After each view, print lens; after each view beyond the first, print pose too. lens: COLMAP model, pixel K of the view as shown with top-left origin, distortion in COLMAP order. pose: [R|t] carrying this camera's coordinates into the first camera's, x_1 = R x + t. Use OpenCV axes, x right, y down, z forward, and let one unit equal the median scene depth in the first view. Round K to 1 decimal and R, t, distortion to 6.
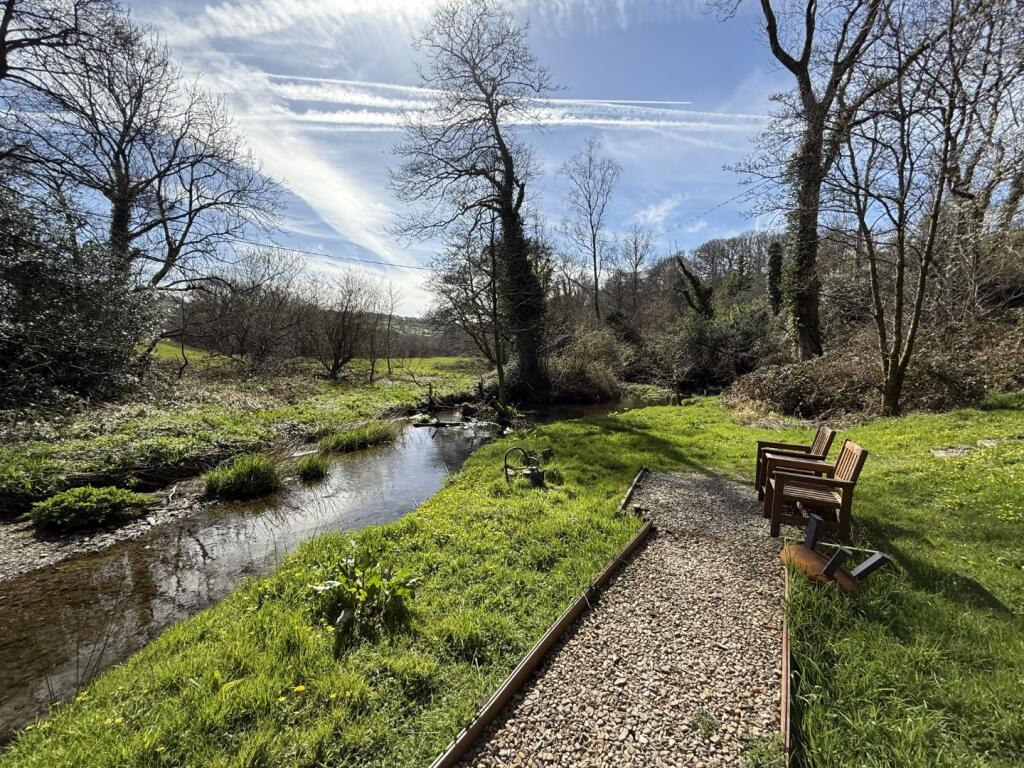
lens RADIAL K [[410.6, 0, 512.0], [0, 410.6, 384.0], [0, 0, 1]] dist [0.002357, 0.000173]
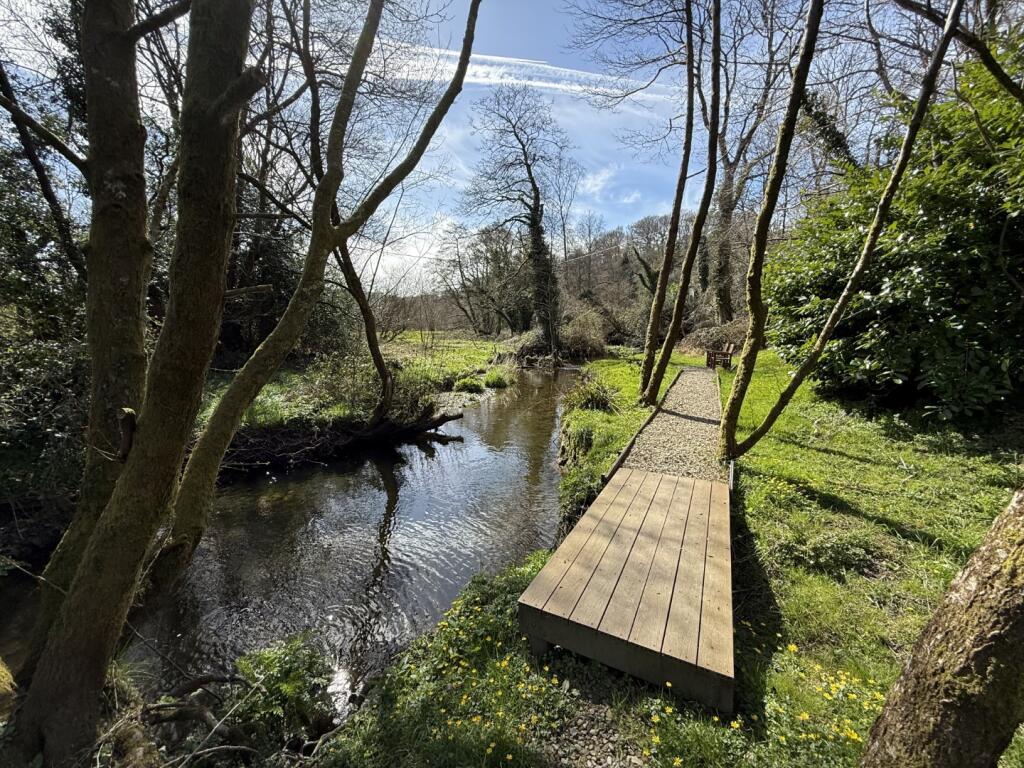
lens RADIAL K [[449.6, 0, 512.0], [0, 449.6, 384.0], [0, 0, 1]] dist [0.036120, 0.000163]
pose [[0.985624, -0.041606, 0.163748, -0.298097], [0.033018, 0.997950, 0.054825, 0.036921], [-0.165693, -0.048630, 0.984978, -0.460998]]
